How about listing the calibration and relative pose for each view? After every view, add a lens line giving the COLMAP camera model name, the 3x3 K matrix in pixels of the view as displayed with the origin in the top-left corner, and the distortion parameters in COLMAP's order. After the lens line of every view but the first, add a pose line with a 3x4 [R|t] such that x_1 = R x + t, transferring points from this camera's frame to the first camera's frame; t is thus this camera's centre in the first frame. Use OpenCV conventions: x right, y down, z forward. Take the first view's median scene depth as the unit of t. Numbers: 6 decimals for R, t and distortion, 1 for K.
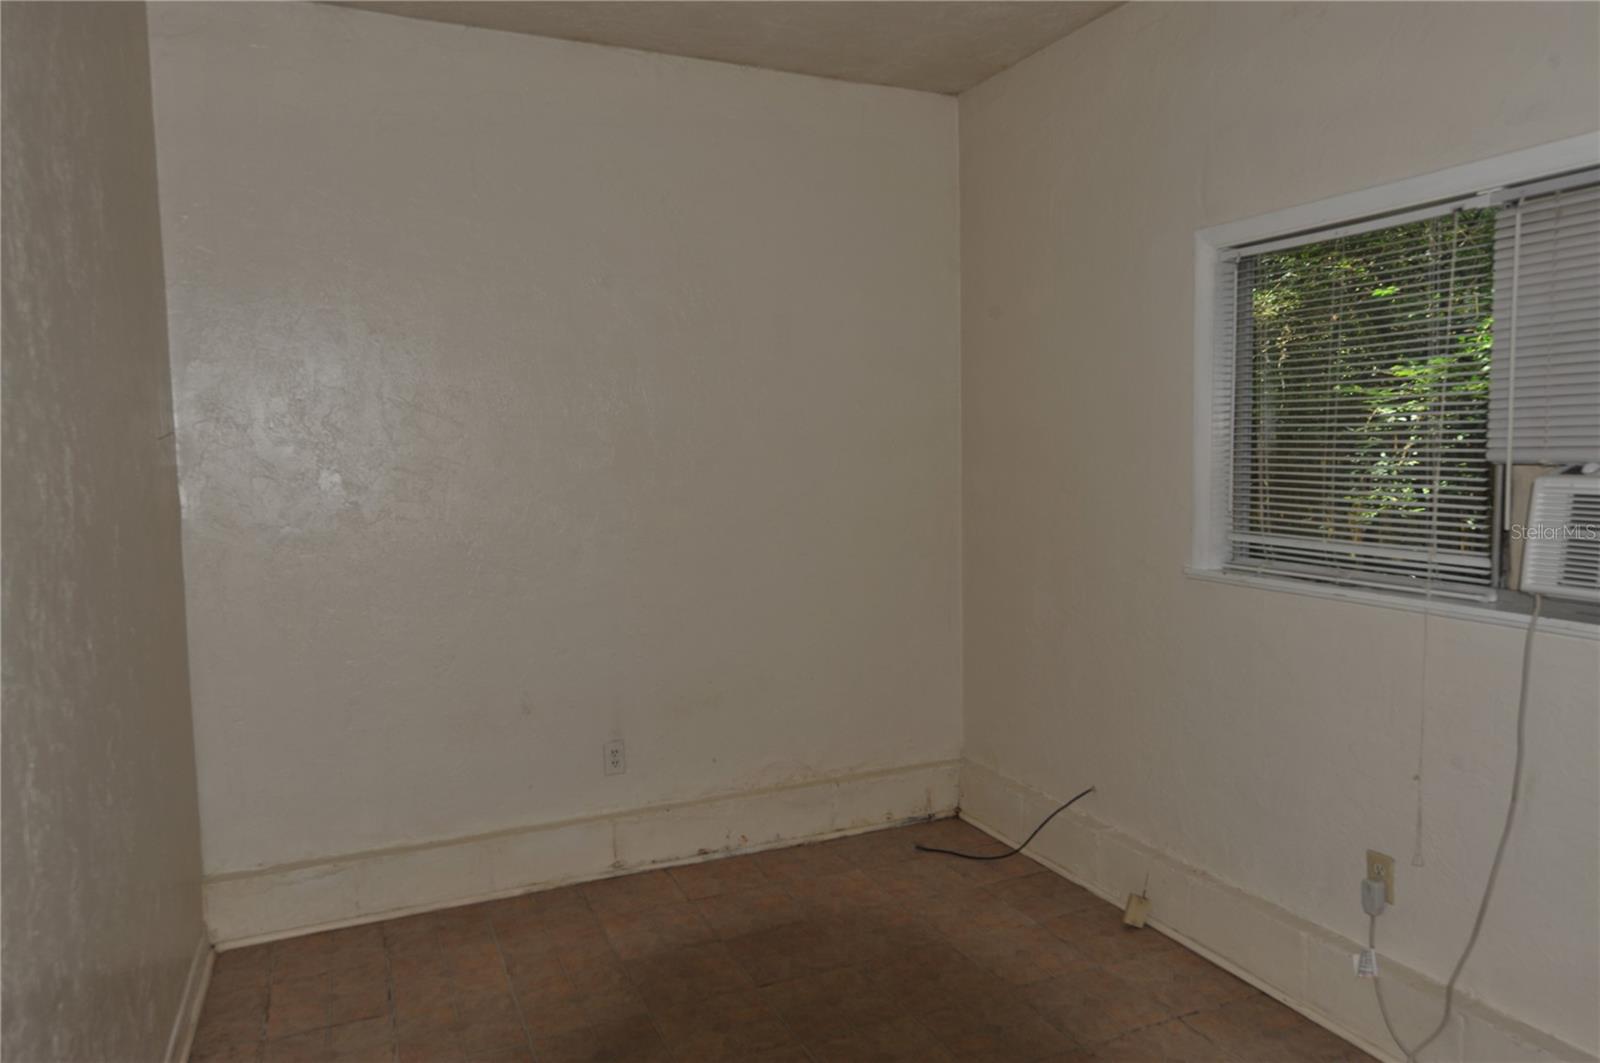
lens RADIAL K [[1040.5, 0, 807.6], [0, 1040.5, 535.0], [0, 0, 1]] dist [0.003762, -0.001550]
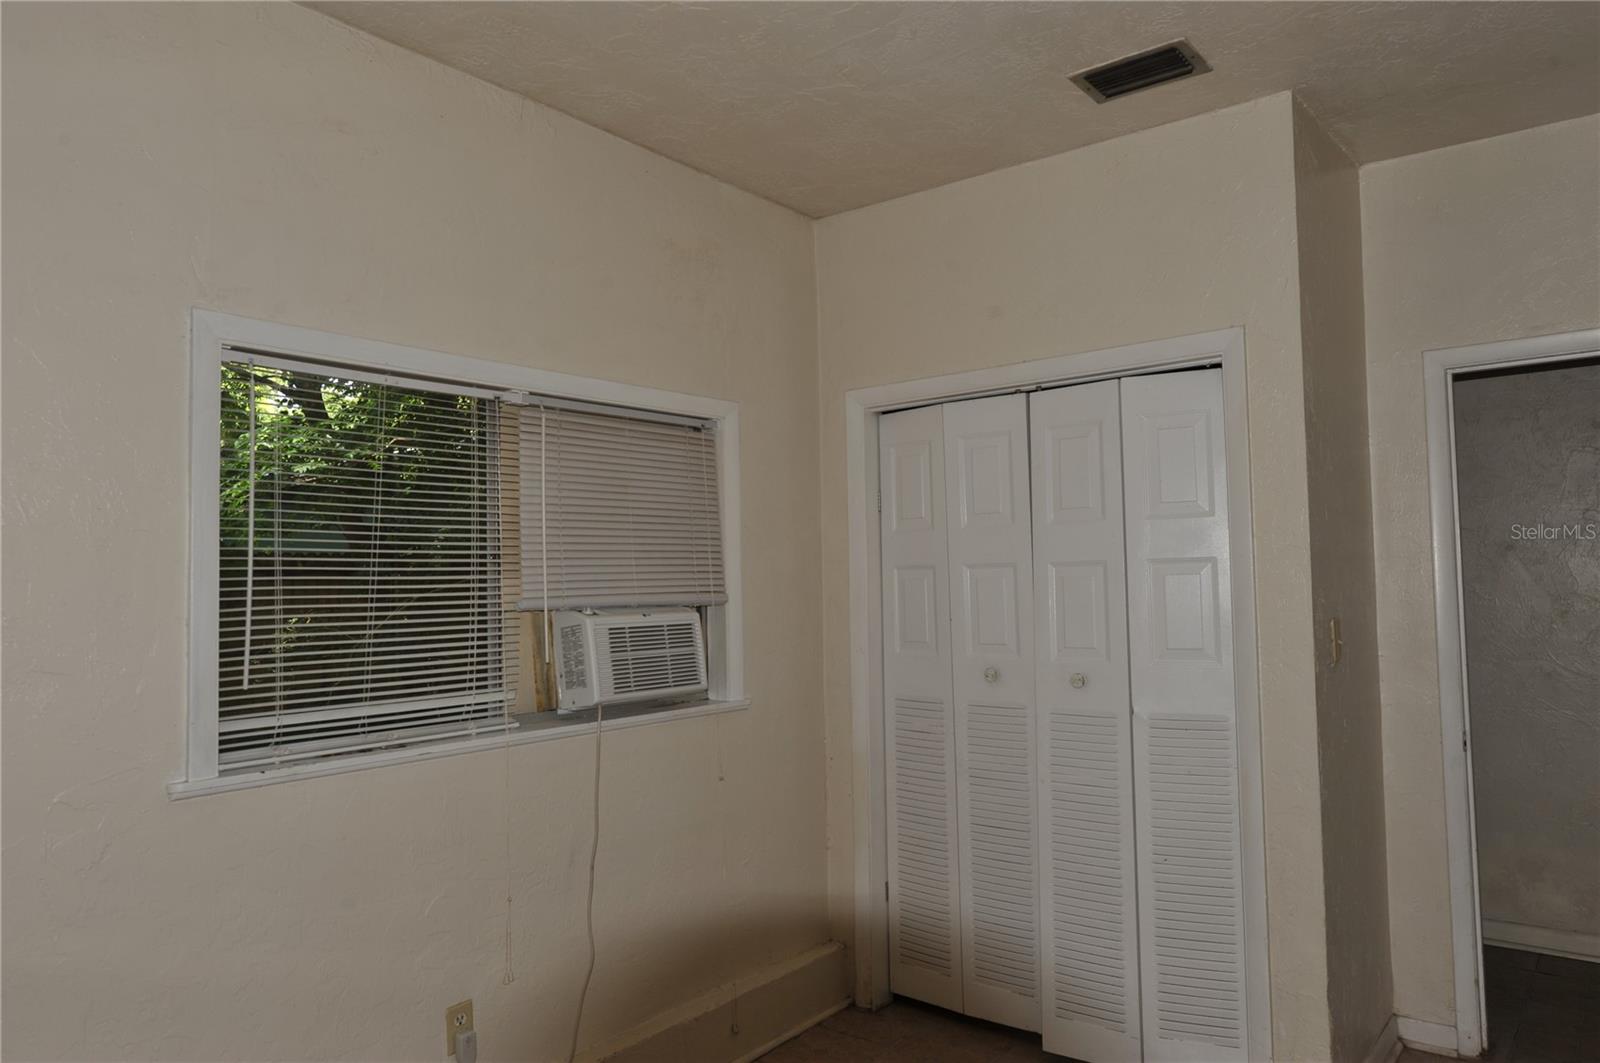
lens RADIAL K [[1040.5, 0, 807.6], [0, 1040.5, 535.0], [0, 0, 1]] dist [0.003762, -0.001550]
pose [[-0.435725, 0.058840, 0.898154, -0.594637], [0.103160, 0.994550, -0.015109, -0.105975], [-0.894149, 0.086070, -0.439420, 1.247588]]
